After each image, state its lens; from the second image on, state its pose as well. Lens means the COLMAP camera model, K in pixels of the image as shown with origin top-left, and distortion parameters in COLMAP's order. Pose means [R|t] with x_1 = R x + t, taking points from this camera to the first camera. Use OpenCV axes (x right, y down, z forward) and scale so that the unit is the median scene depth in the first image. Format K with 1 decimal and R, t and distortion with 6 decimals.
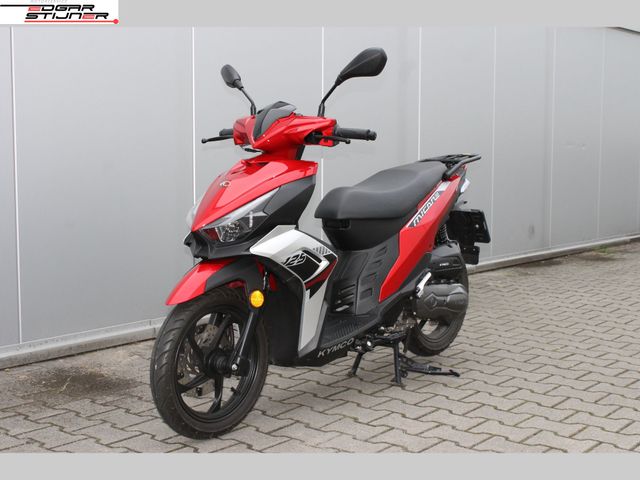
lens RADIAL K [[934.6, 0, 320.0], [0, 934.6, 240.0], [0, 0, 1]] dist [-0.045443, 0.029360]
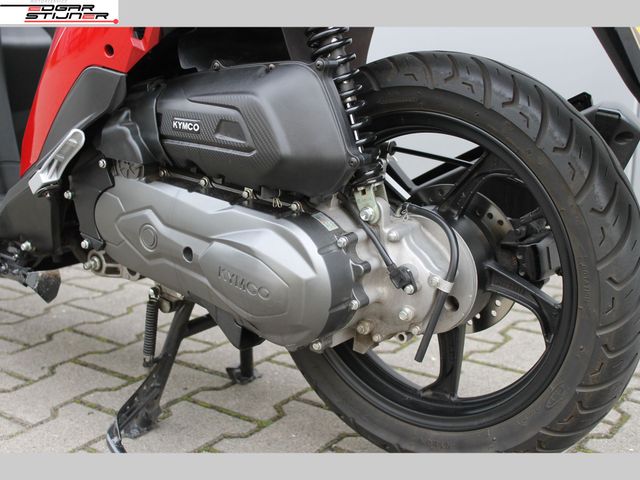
lens RADIAL K [[881.0, 0, 320.0], [0, 881.0, 240.0], [0, 0, 1]] dist [-0.009299, 0.006659]
pose [[0.058283, 0.245611, -0.967615, 0.472507], [-0.102242, 0.965634, 0.238950, -0.010620], [0.993051, 0.085004, 0.081392, 1.189816]]
